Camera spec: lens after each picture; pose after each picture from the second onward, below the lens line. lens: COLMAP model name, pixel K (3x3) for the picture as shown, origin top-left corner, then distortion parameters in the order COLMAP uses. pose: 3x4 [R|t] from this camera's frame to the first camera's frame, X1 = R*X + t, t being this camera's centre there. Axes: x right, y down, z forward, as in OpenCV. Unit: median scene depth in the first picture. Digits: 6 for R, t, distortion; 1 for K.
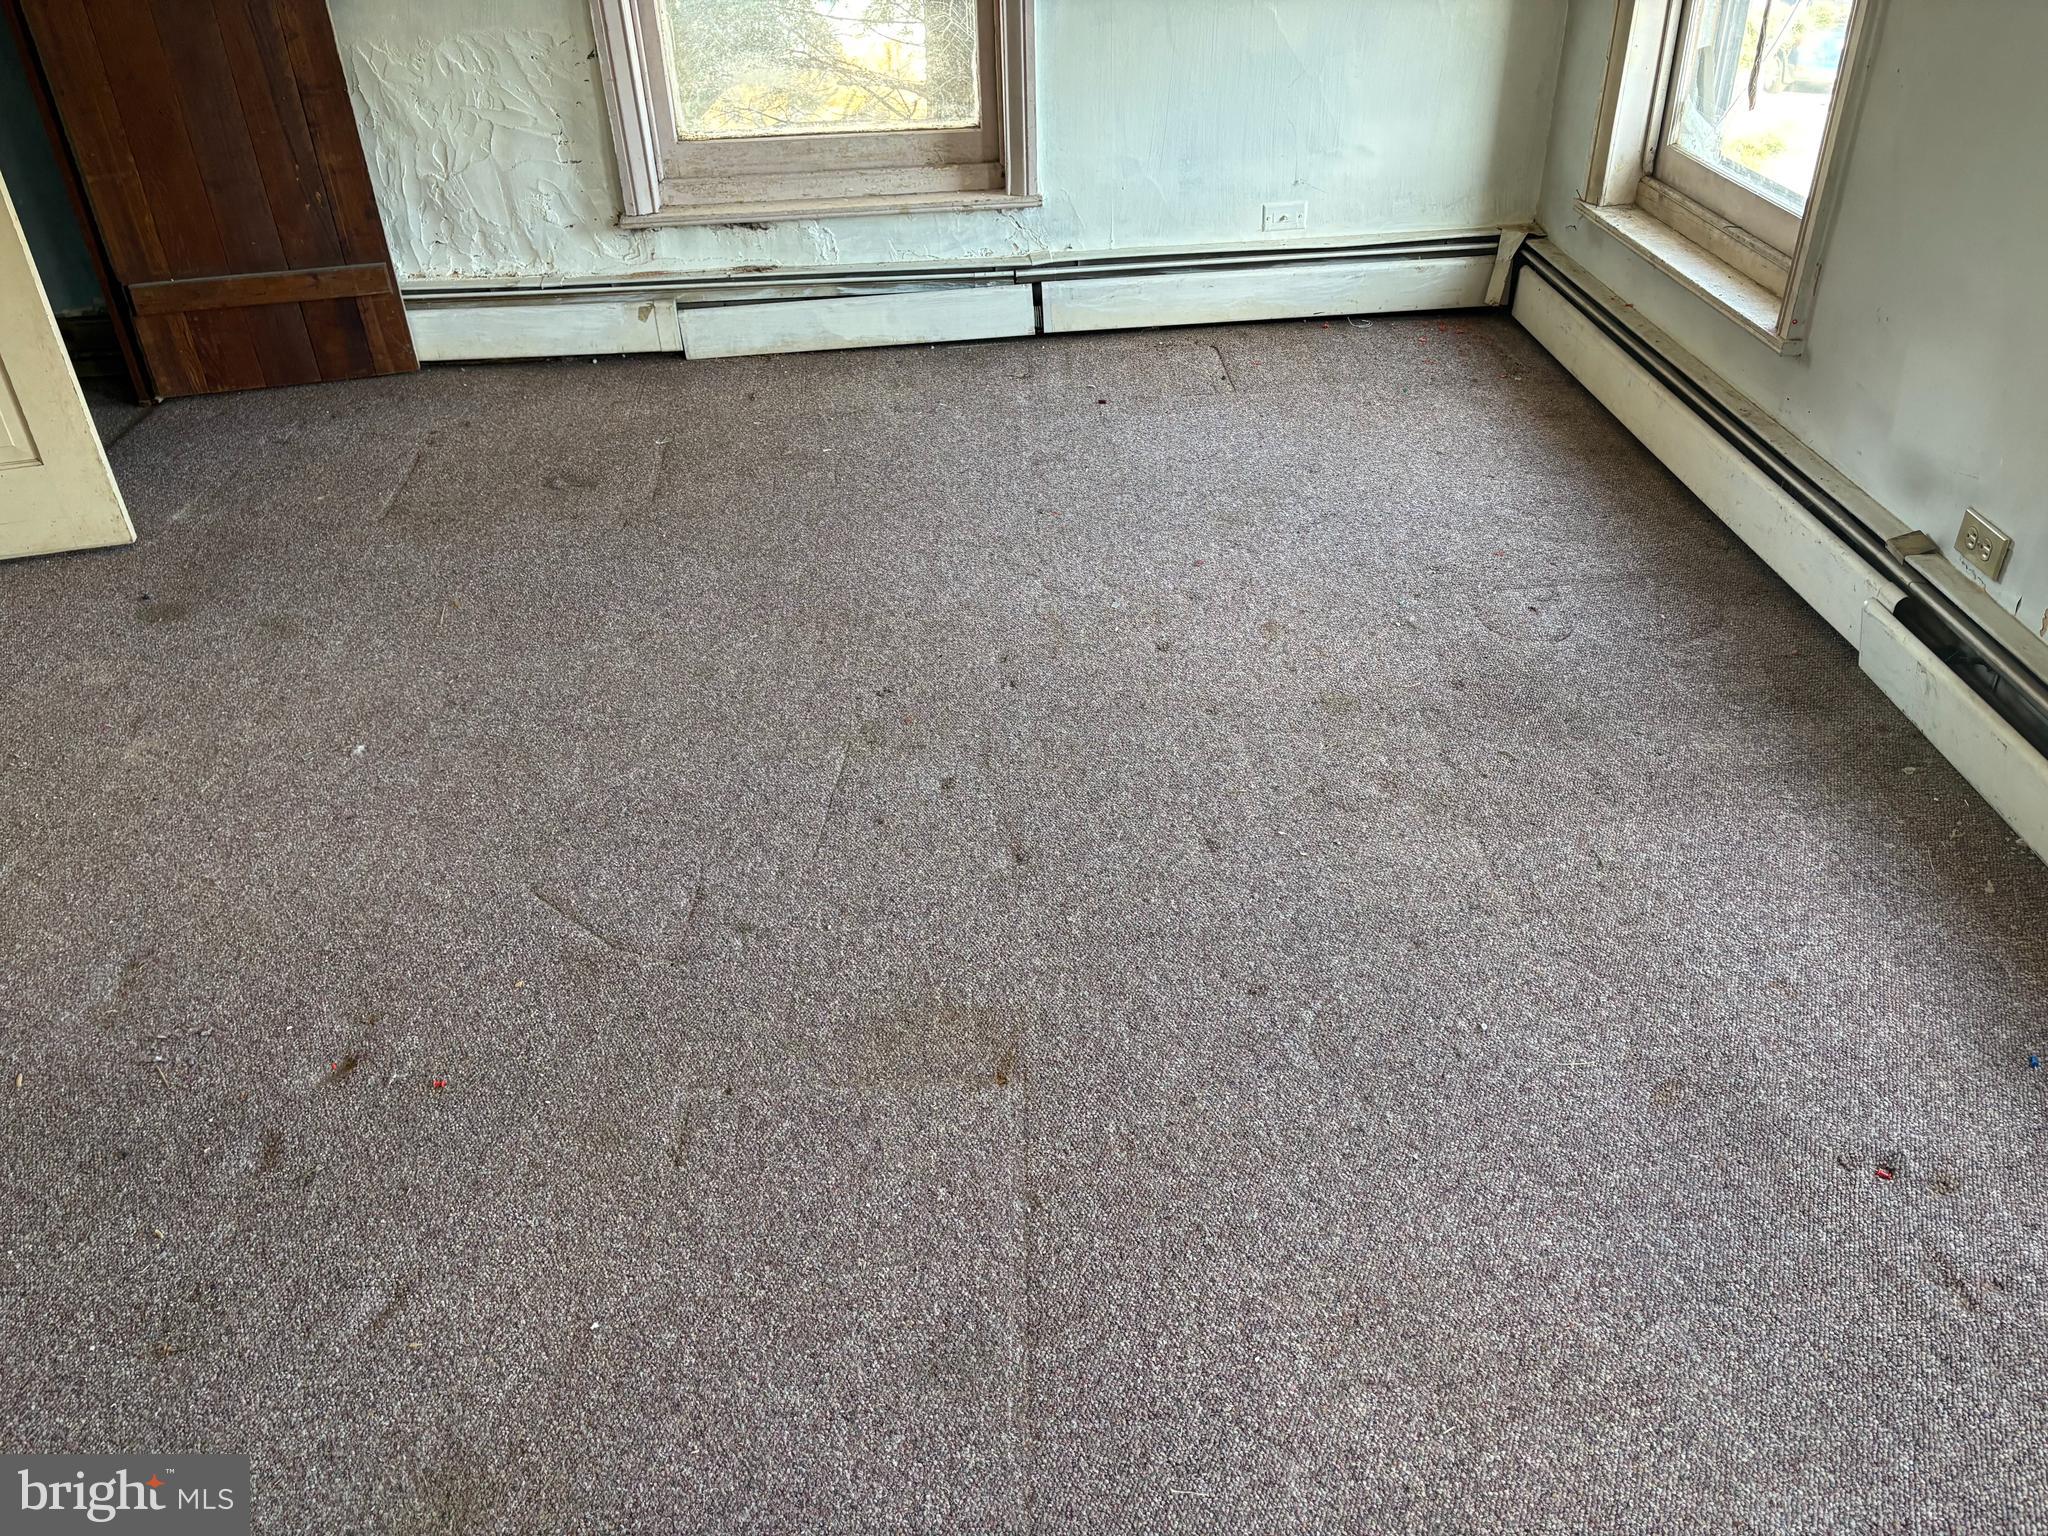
lens RADIAL K [[1585.5, 0, 1024.0], [0, 1585.5, 768.0], [0, 0, 1]] dist [0.080004, -0.065601]
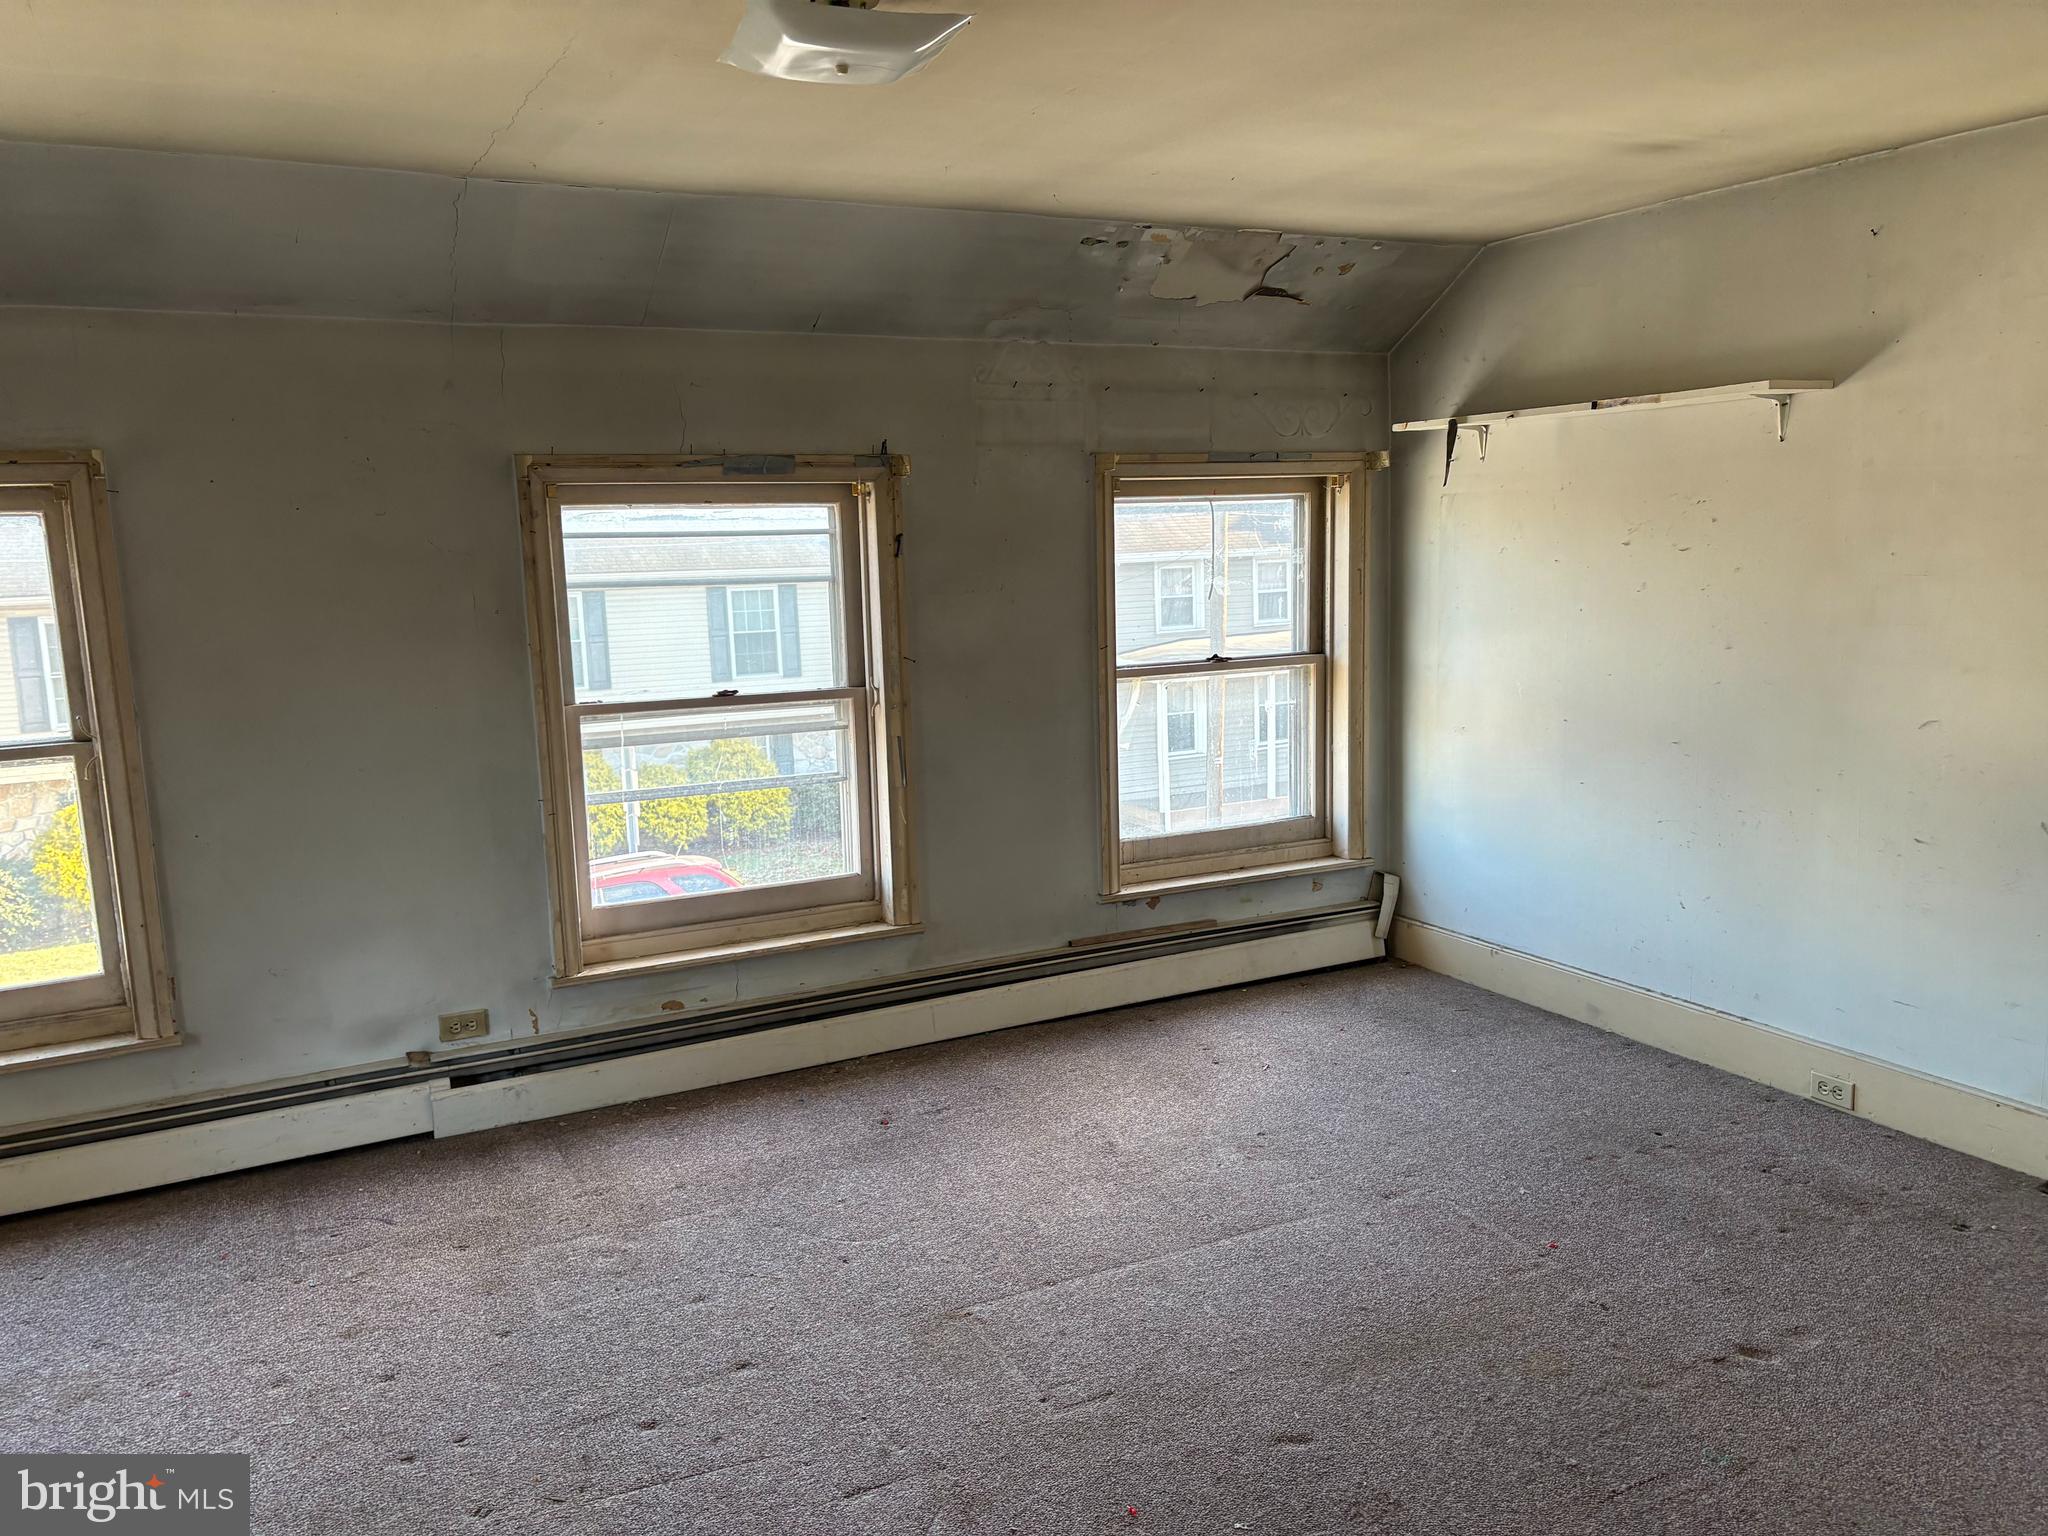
lens RADIAL K [[1585.5, 0, 1024.0], [0, 1585.5, 768.0], [0, 0, 1]] dist [0.080004, -0.065601]
pose [[-0.426889, -0.105203, 0.898164, -1.409042], [0.525918, 0.779089, 0.341220, -0.747435], [-0.735647, 0.618024, -0.277256, 1.037657]]
